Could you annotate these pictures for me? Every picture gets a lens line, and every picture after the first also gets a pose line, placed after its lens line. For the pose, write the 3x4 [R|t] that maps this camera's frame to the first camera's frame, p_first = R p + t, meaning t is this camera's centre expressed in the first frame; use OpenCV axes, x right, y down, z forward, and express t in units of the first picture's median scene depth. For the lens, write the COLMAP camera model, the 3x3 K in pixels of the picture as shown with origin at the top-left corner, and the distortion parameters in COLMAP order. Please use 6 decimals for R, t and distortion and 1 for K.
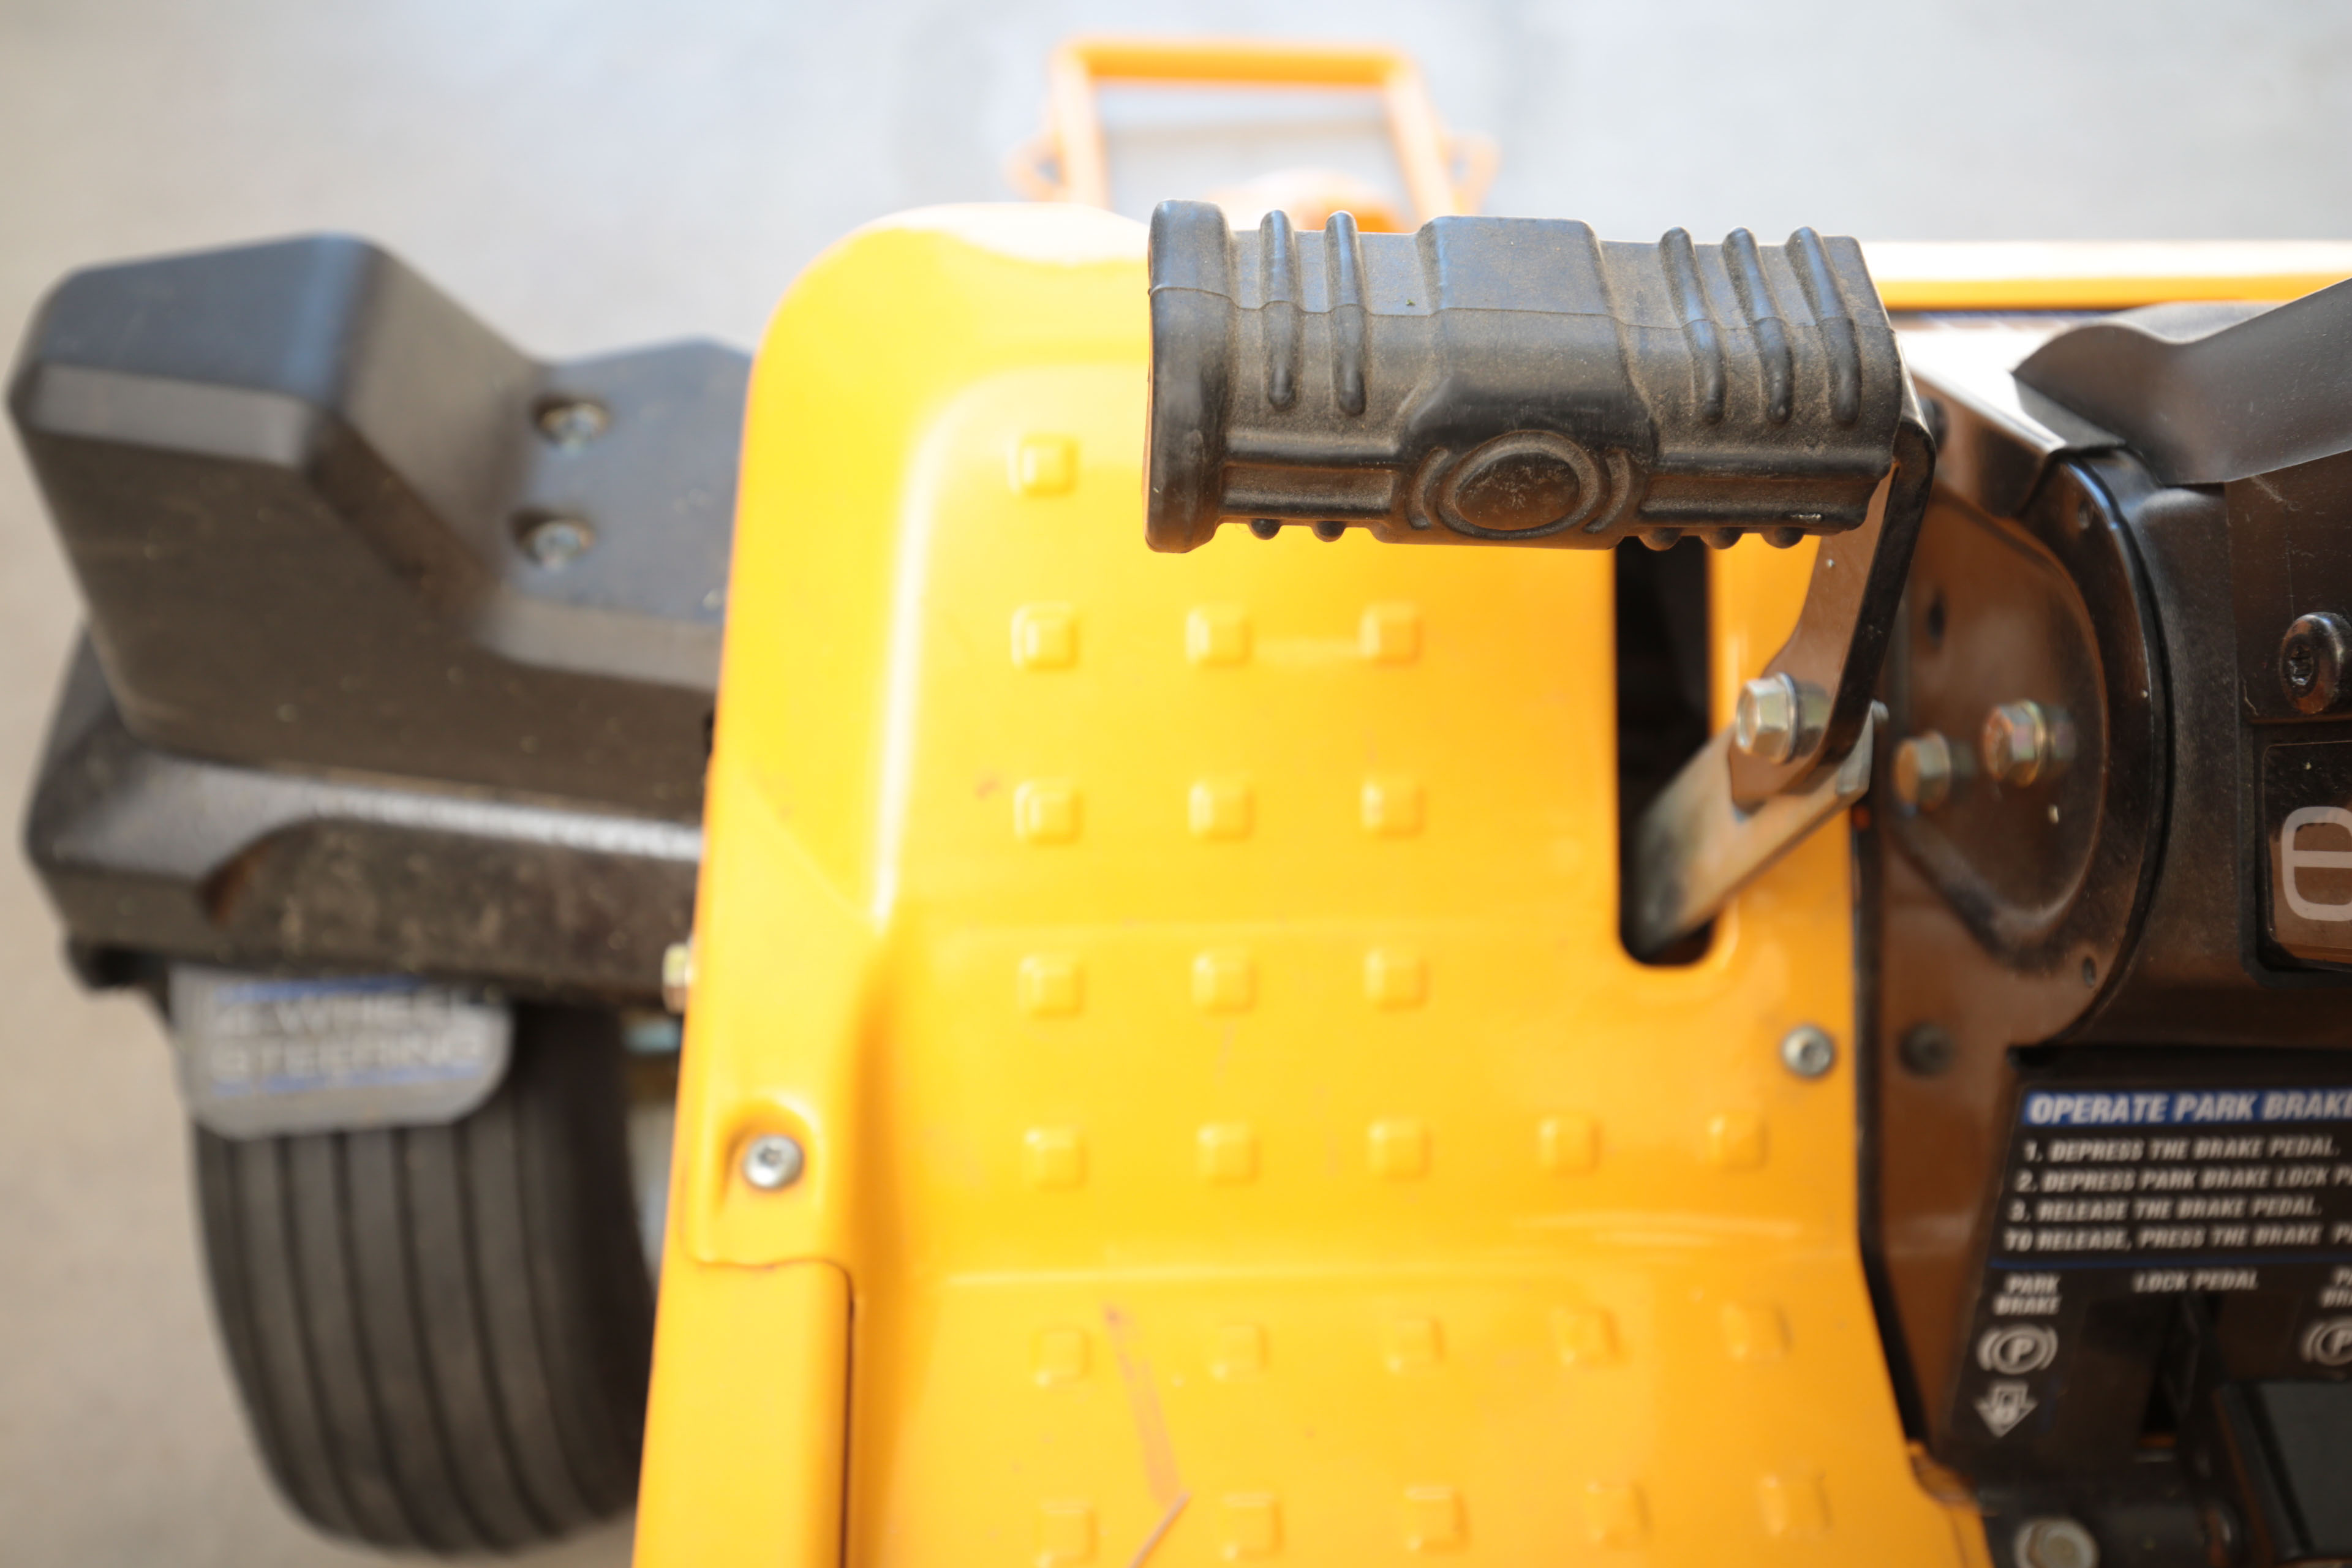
lens RADIAL K [[2180.8, 0, 1174.4], [0, 2180.8, 691.1], [0, 0, 1]] dist [0.035661, 0.000000]
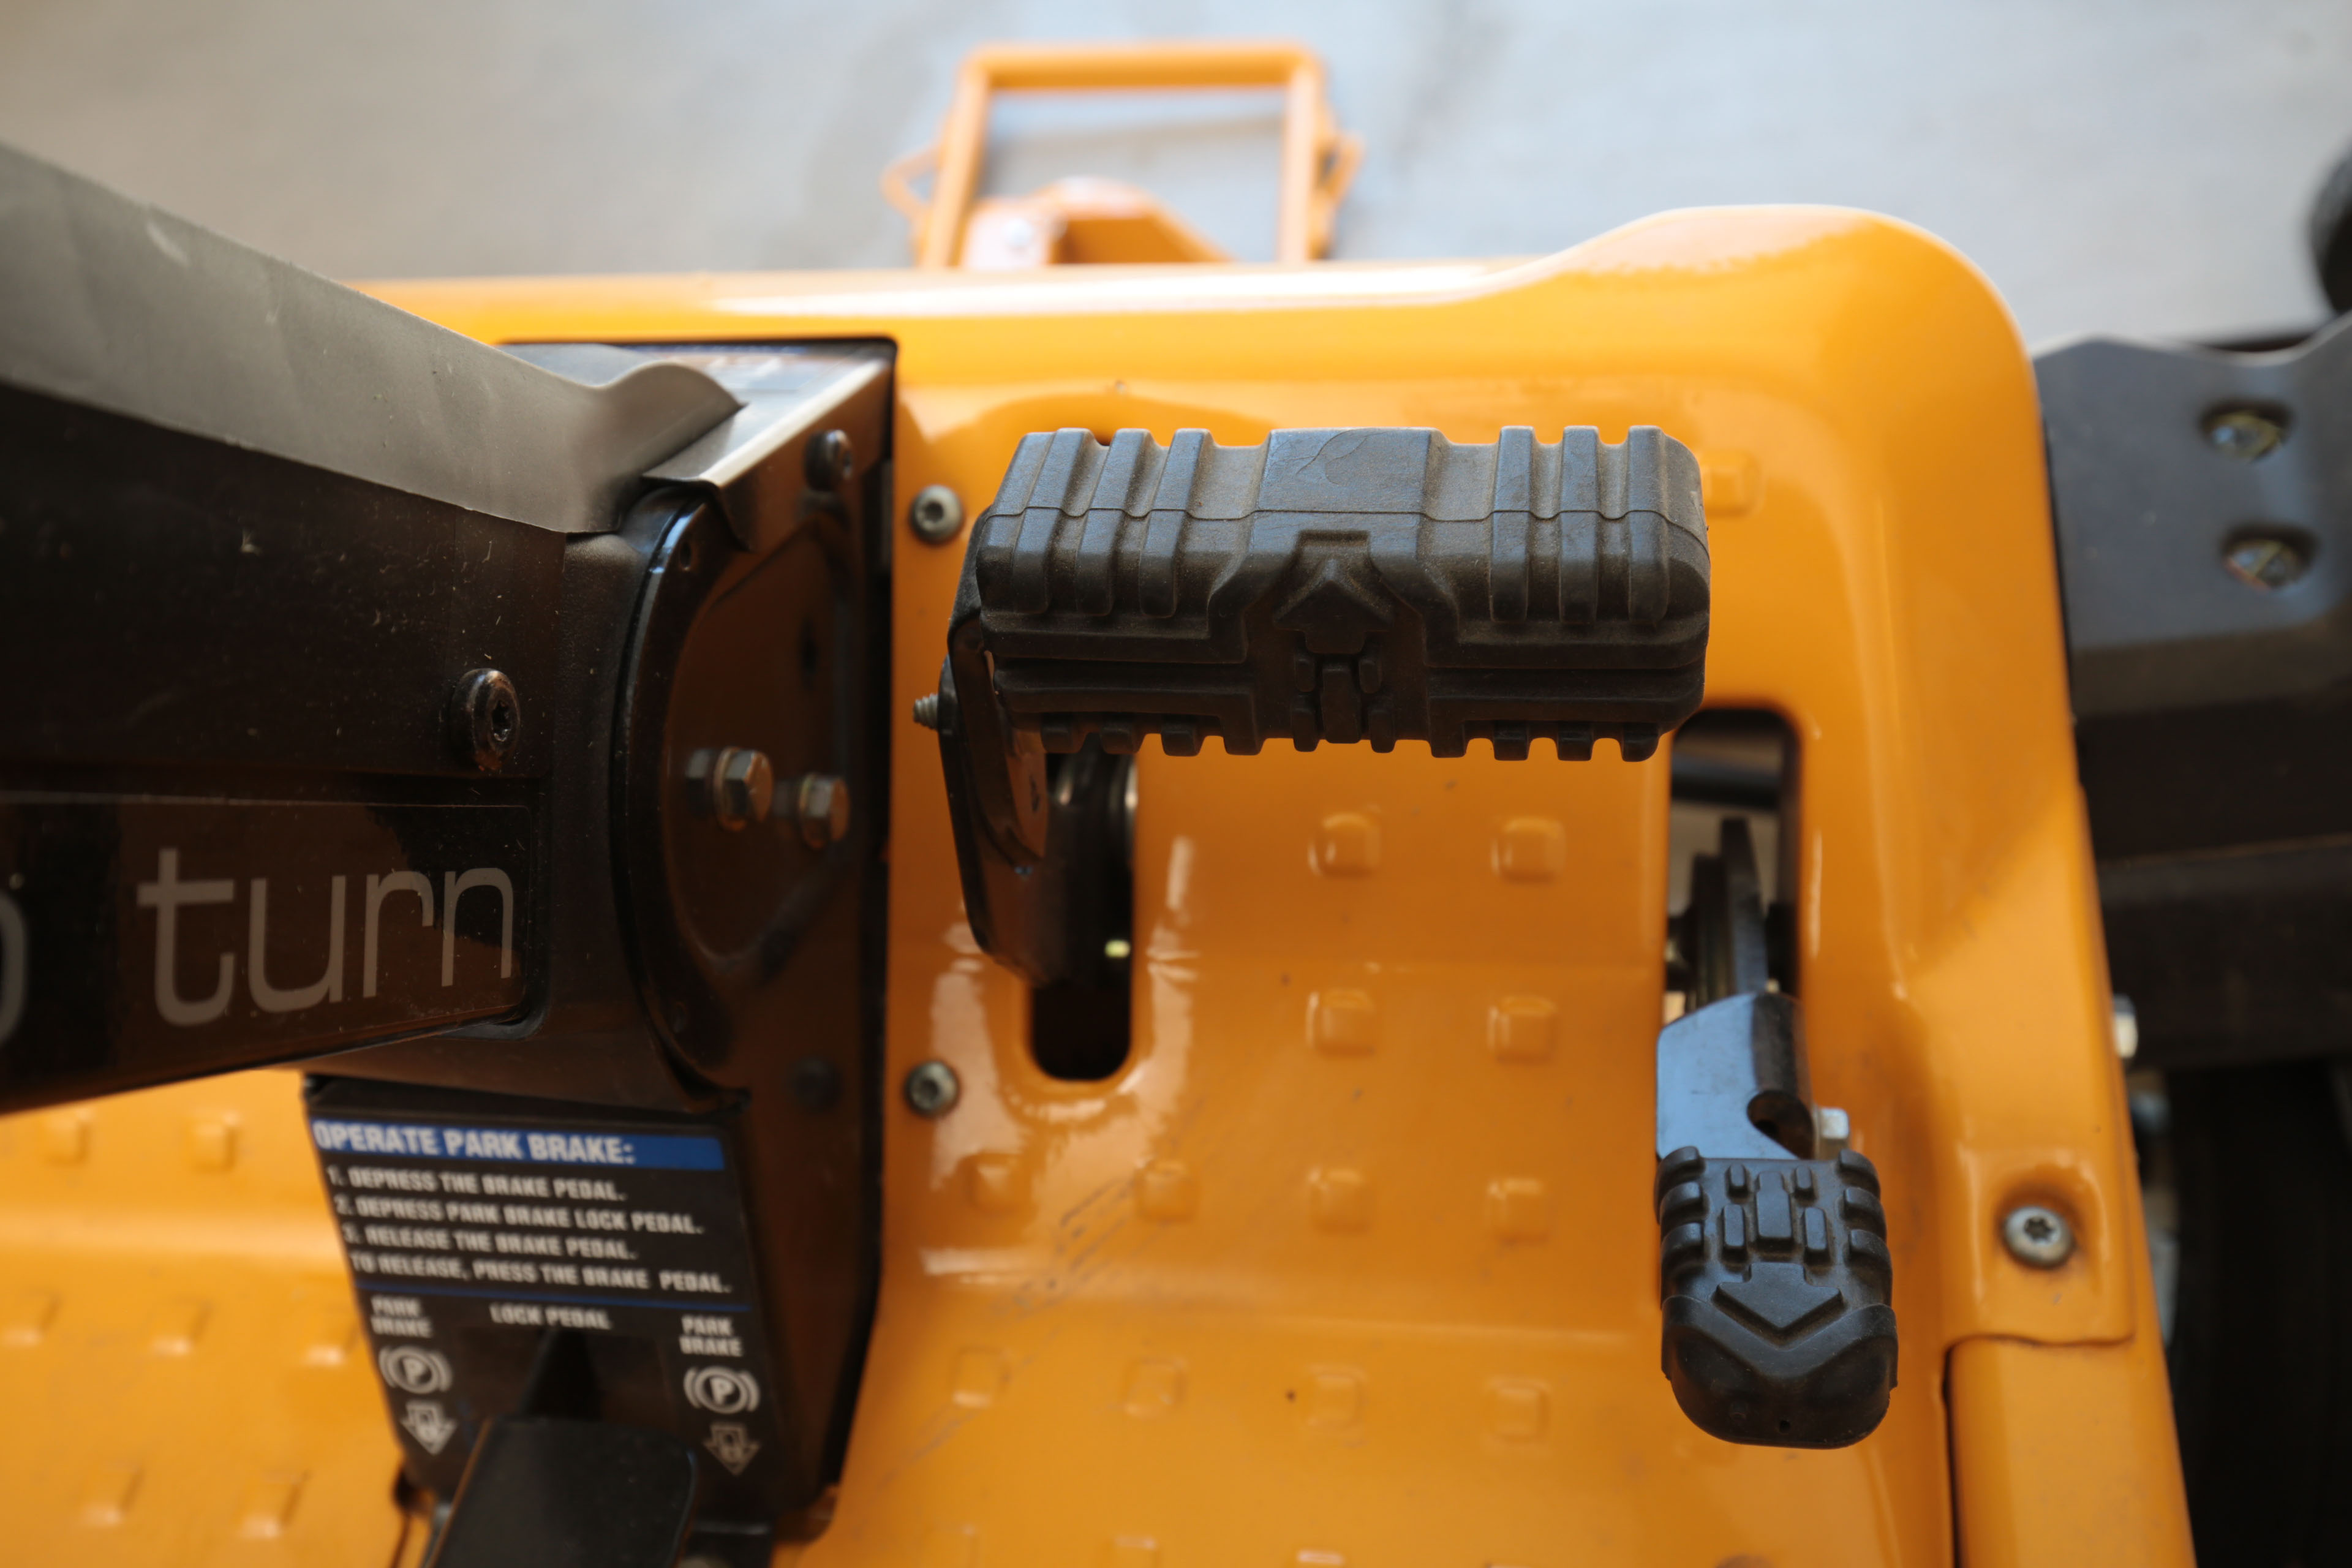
lens RADIAL K [[2297.4, 0, 1176.4], [0, 2297.4, 784.1], [0, 0, 1]] dist [-0.072284, 0.000000]
pose [[0.970347, 0.025386, -0.240380, 0.999887], [-0.018220, 0.999322, 0.031986, -0.015191], [0.241029, -0.026658, 0.970152, 0.064086]]
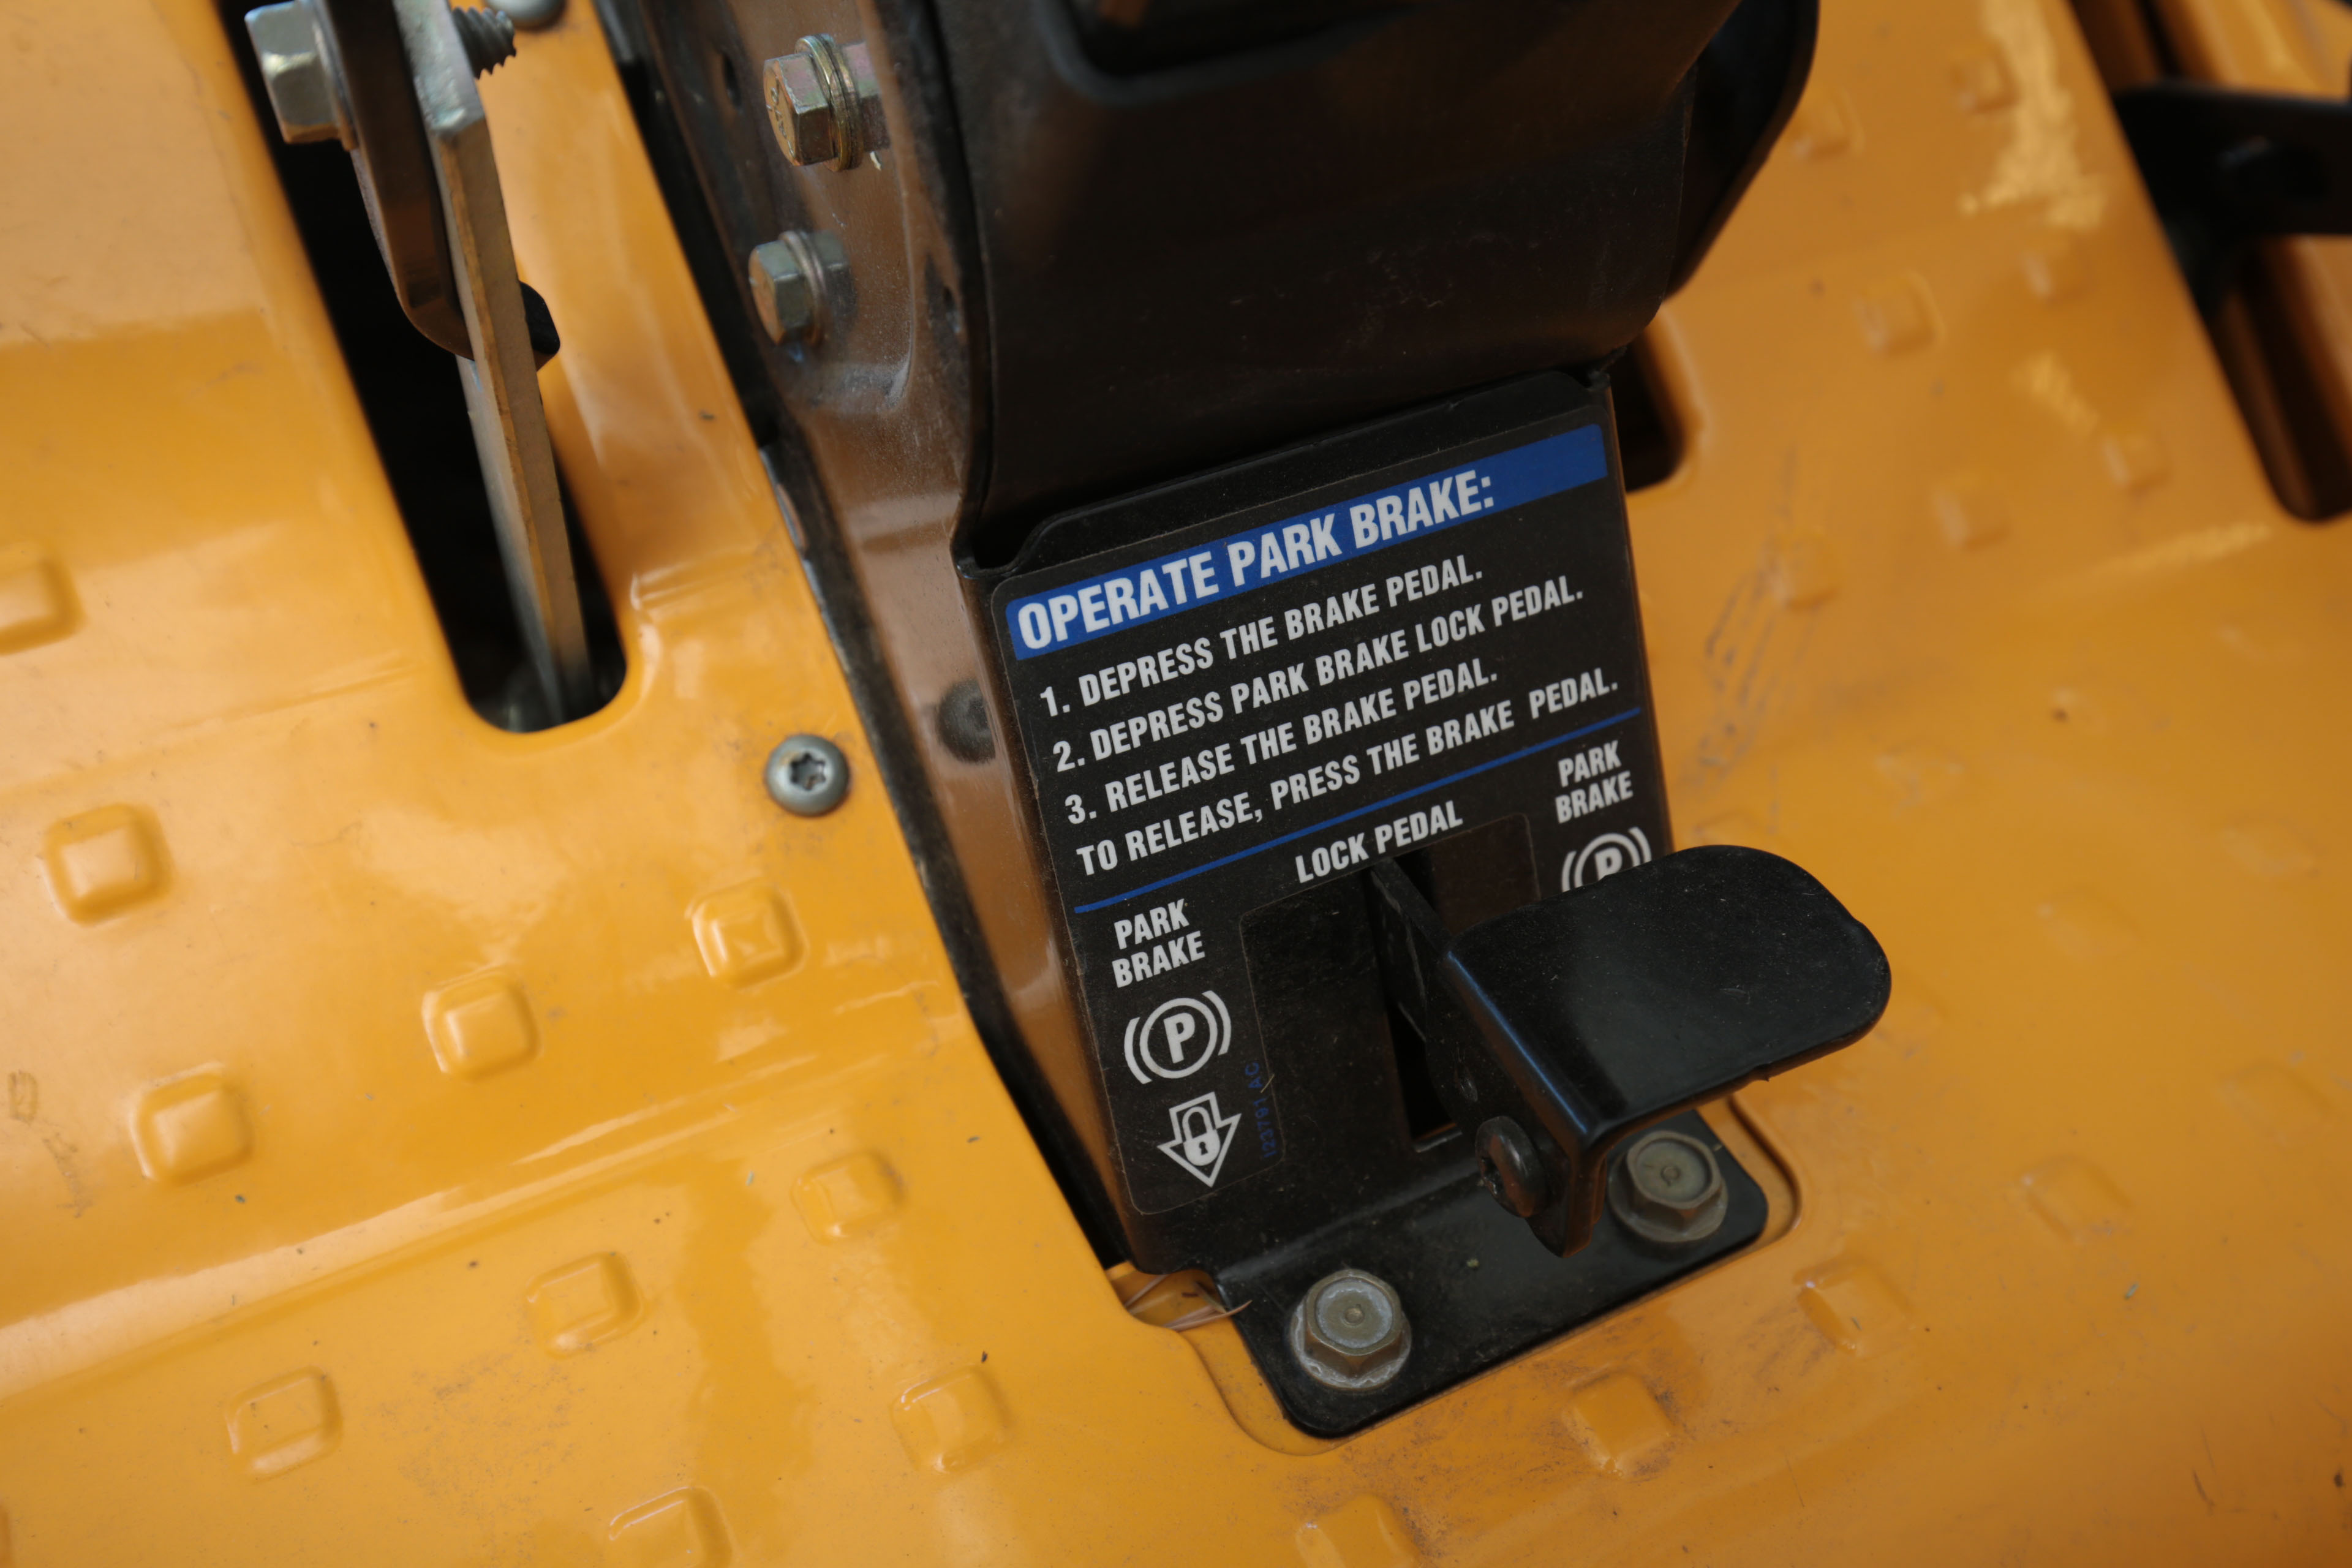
lens RADIAL K [[2180.8, 0, 1181.1], [0, 2180.8, 788.7], [0, 0, 1]] dist [0.035661, 0.000000]
pose [[0.916702, -0.312596, 0.248878, 0.253976], [0.338800, 0.938296, -0.069395, 0.281634], [-0.211829, 0.147935, 0.966045, 0.380465]]
